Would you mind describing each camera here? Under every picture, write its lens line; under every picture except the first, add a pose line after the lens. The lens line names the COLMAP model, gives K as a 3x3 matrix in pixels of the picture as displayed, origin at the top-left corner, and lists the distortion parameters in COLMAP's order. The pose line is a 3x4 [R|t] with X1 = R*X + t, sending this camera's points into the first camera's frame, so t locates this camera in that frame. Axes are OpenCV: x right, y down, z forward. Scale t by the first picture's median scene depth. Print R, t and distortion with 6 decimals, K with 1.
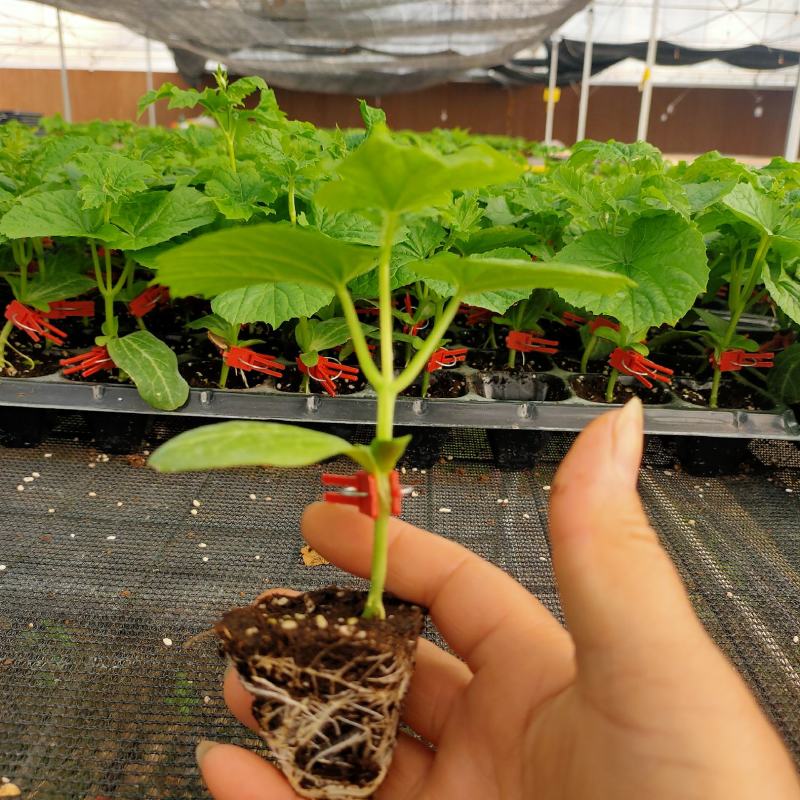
lens RADIAL K [[838.5, 0, 399.2], [0, 838.5, 398.0], [0, 0, 1]] dist [0.041479, -0.022496]
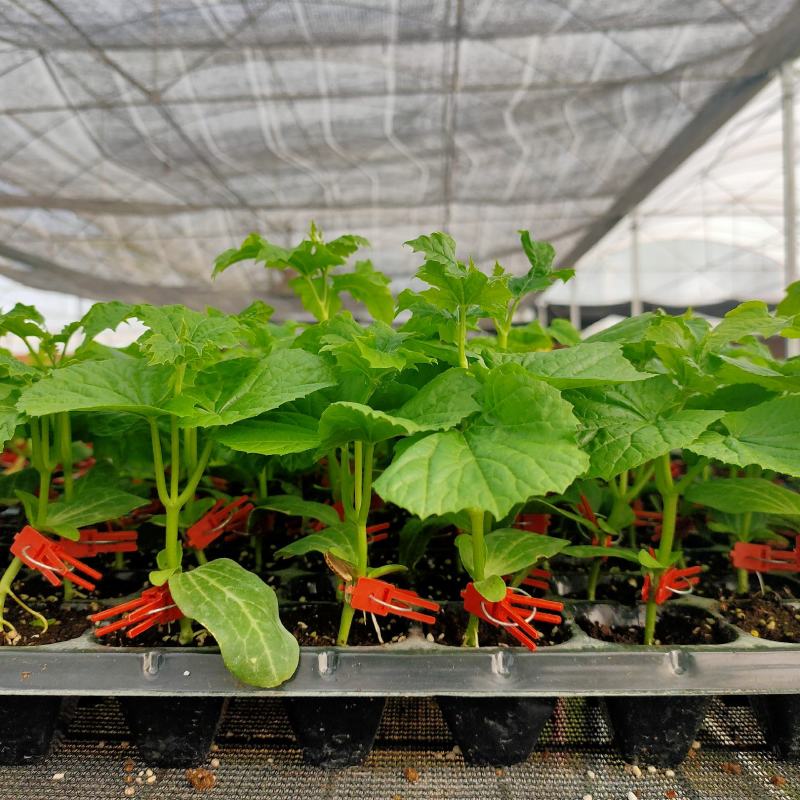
lens RADIAL K [[838.5, 0, 399.2], [0, 838.5, 398.0], [0, 0, 1]] dist [0.041479, -0.022496]
pose [[0.998769, -0.049357, 0.004984, -0.163720], [0.048593, 0.953175, -0.298489, 0.001572], [0.009982, 0.298364, 0.954400, 0.343157]]
